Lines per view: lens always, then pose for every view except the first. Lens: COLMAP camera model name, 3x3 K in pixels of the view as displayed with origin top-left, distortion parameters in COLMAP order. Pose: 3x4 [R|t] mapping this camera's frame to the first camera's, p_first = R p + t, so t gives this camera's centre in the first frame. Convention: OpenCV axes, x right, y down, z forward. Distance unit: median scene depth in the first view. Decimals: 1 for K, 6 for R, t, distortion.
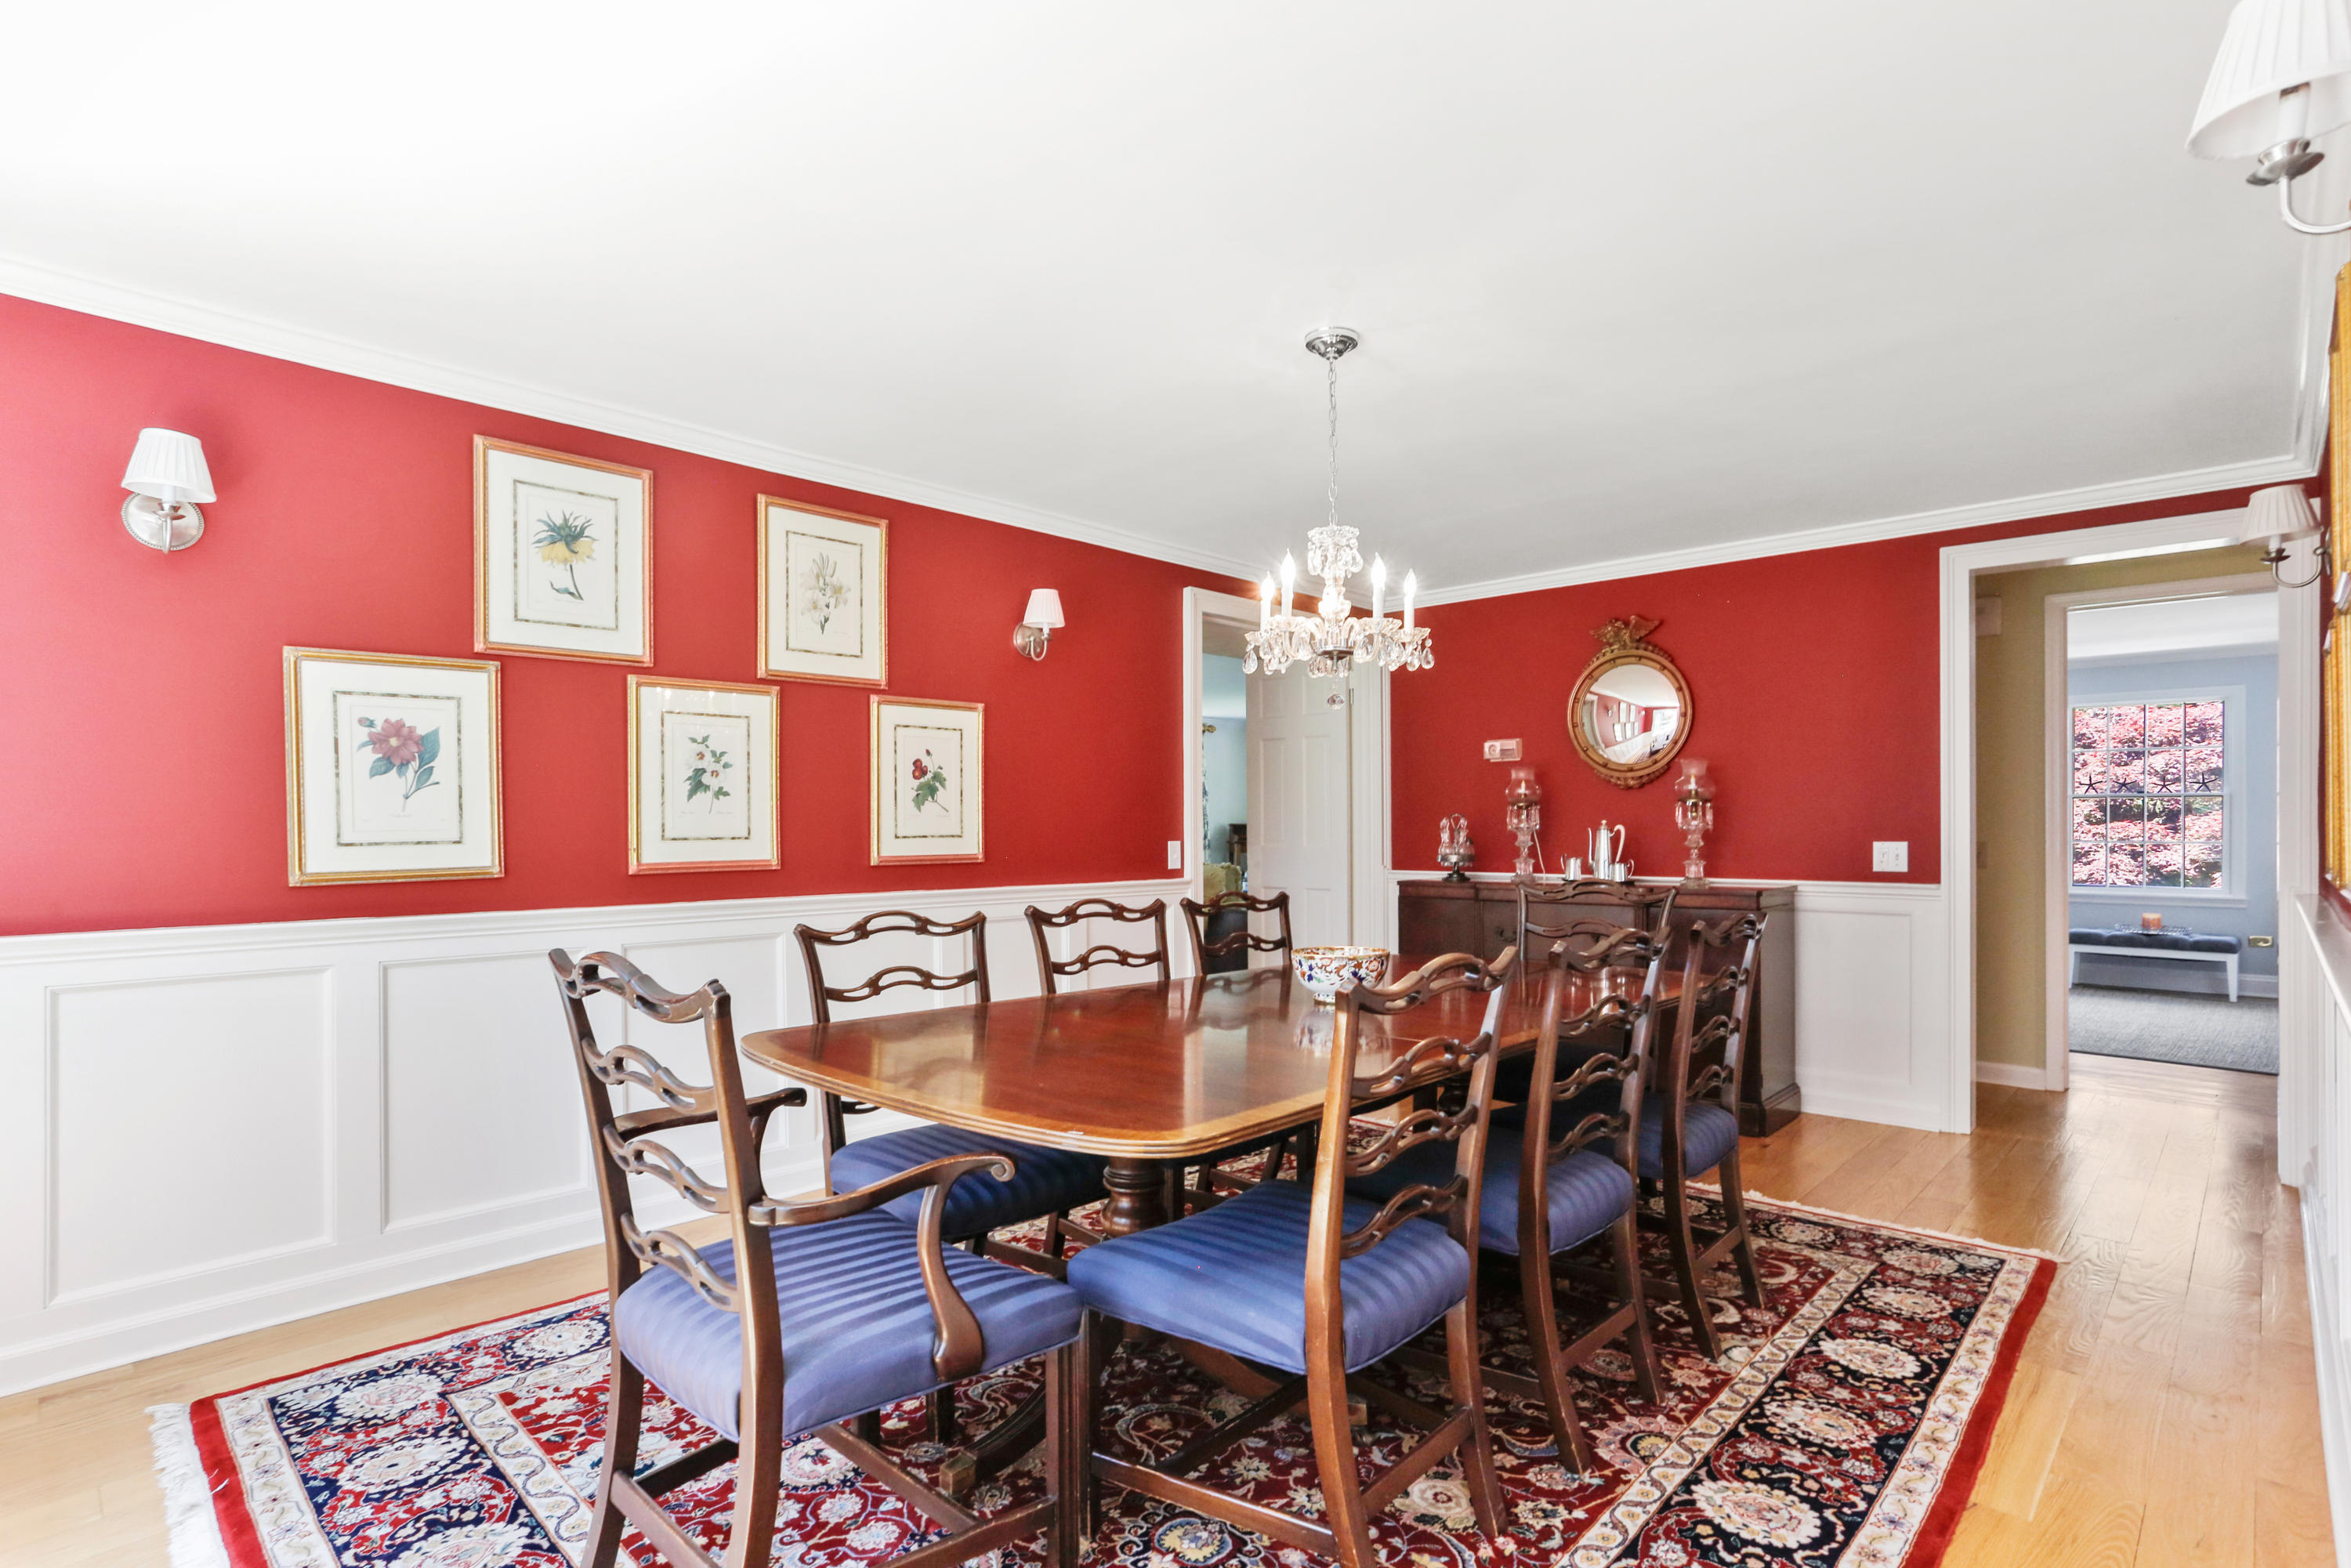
lens RADIAL K [[1167.7, 0, 1175.0], [0, 1167.7, 816.5], [0, 0, 1]] dist [-0.060163, 0.040380]
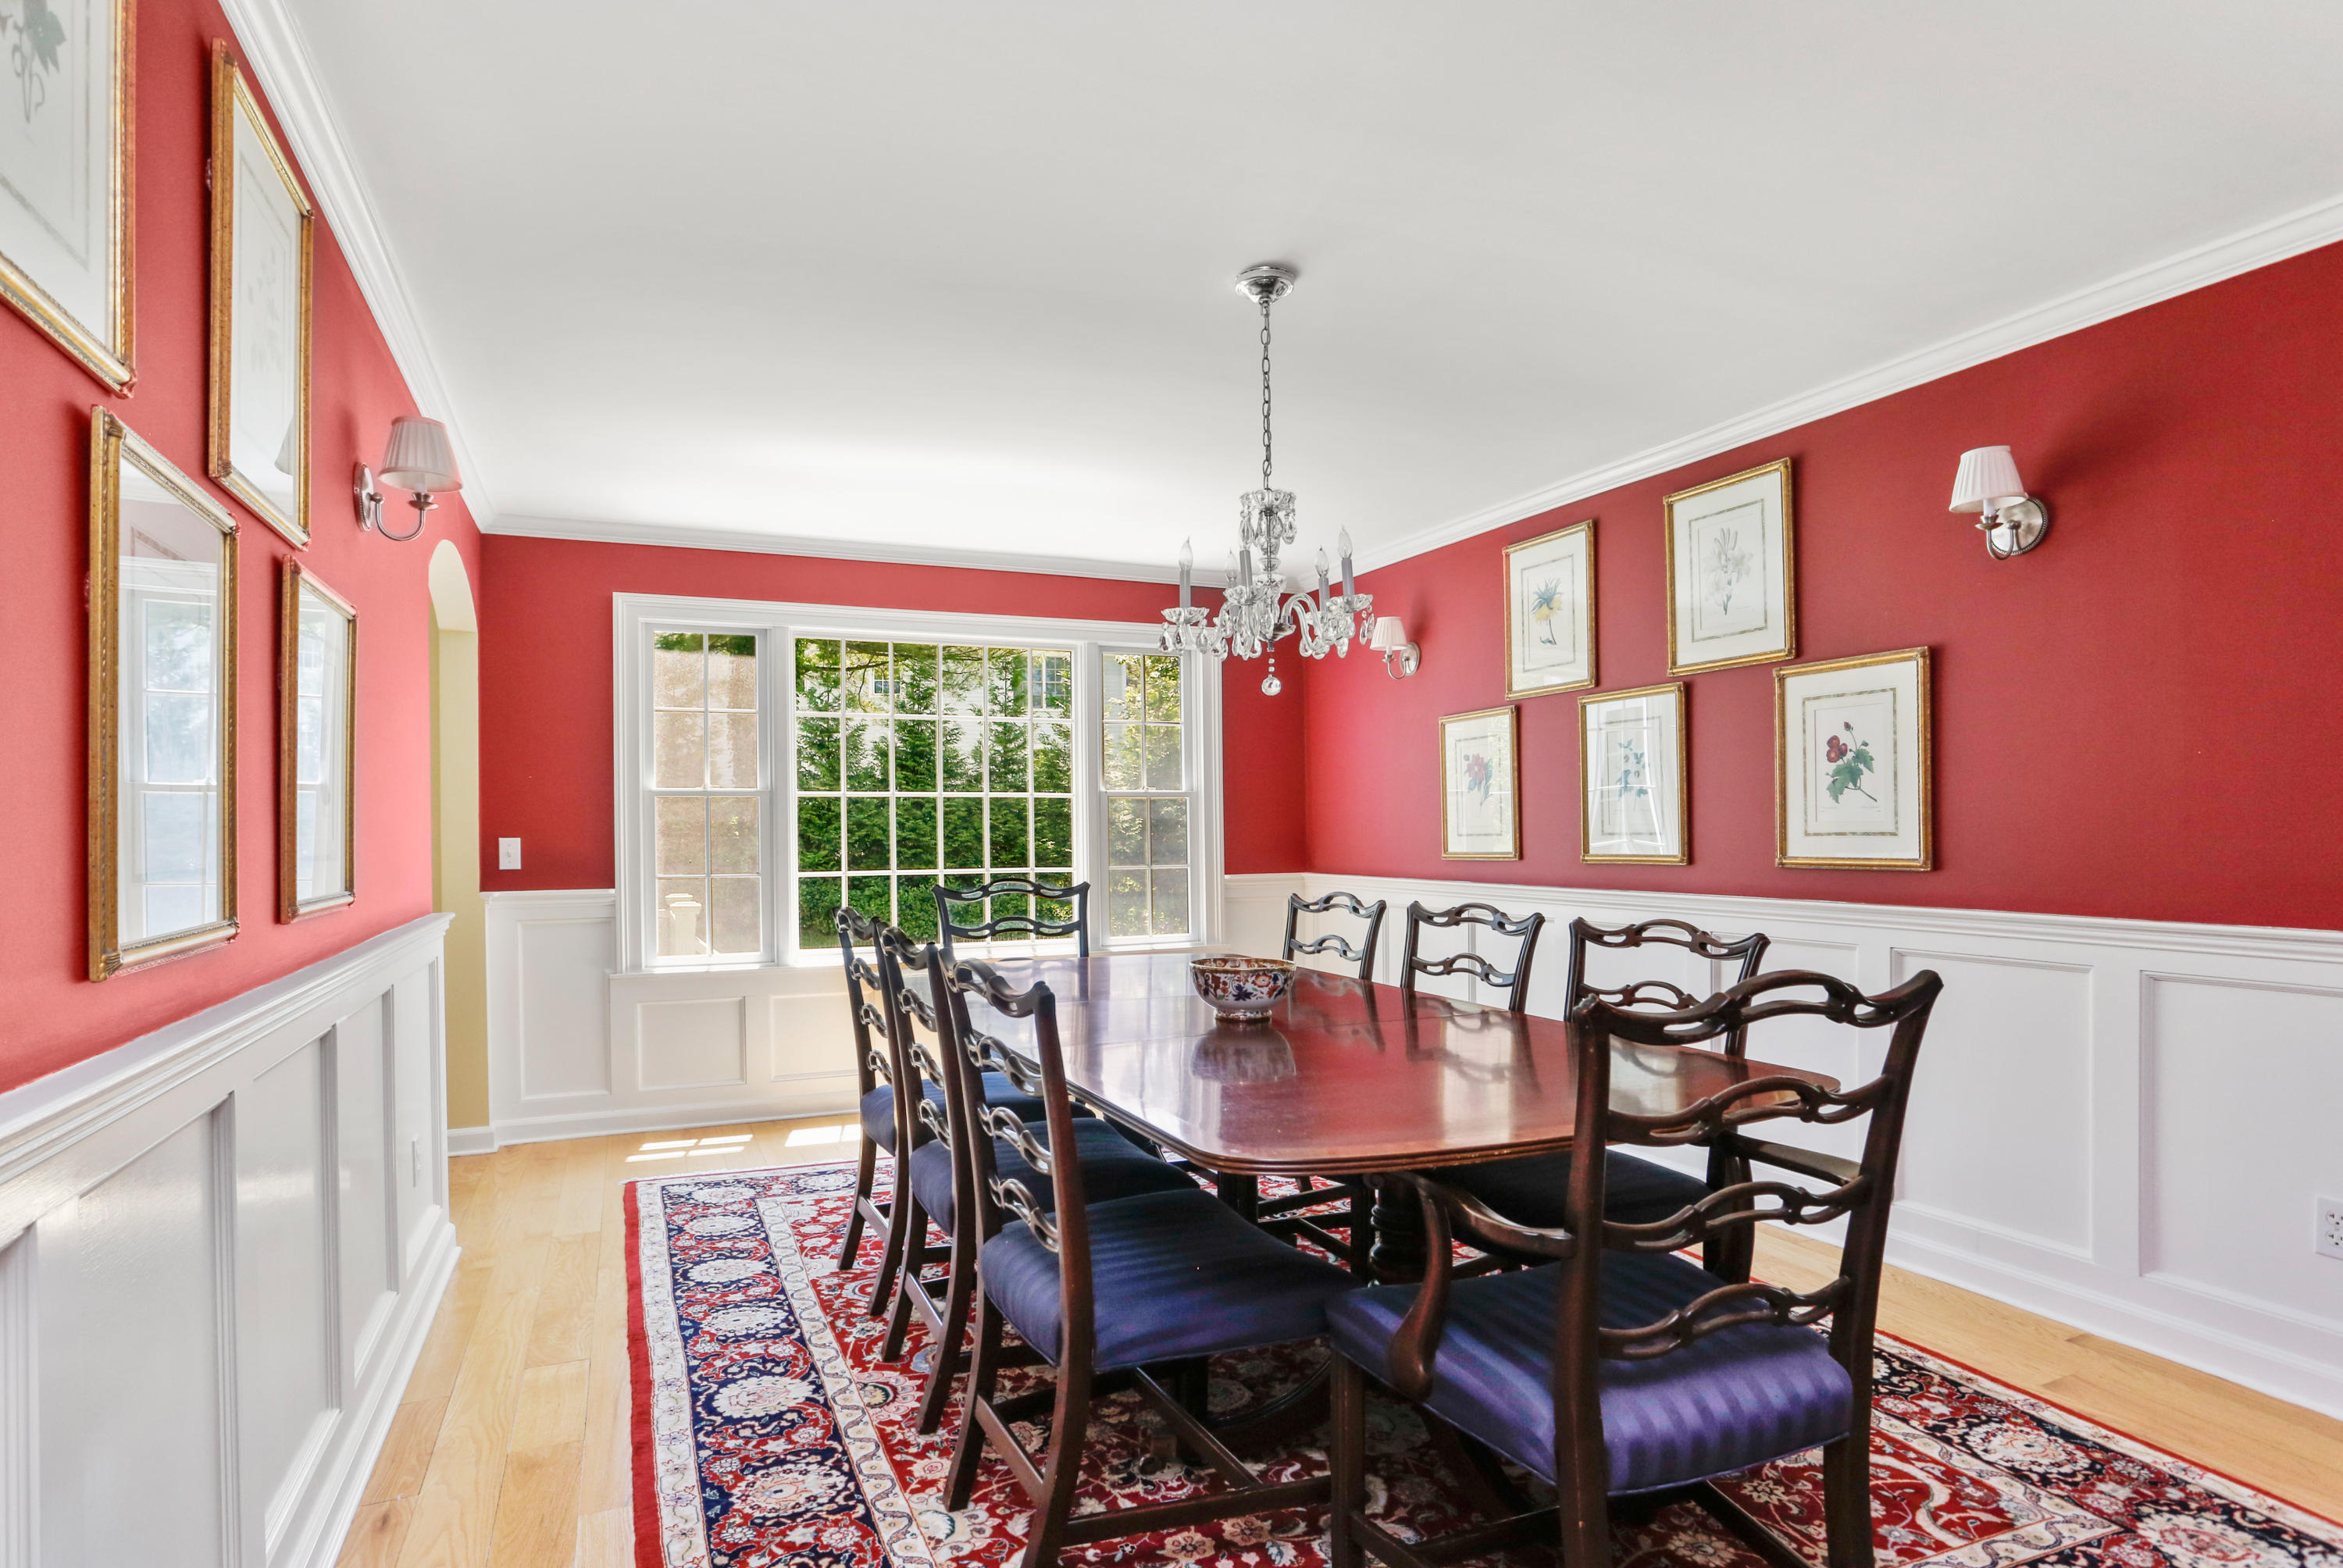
lens RADIAL K [[1274.5, 0, 1170.4], [0, 1274.5, 827.5], [0, 0, 1]] dist [-0.057968, 0.029736]
pose [[-0.390242, 0.004133, -0.920703, 0.985436], [0.016775, 0.999856, -0.002622, 0.009629], [0.920560, -0.016468, -0.390255, 1.215322]]
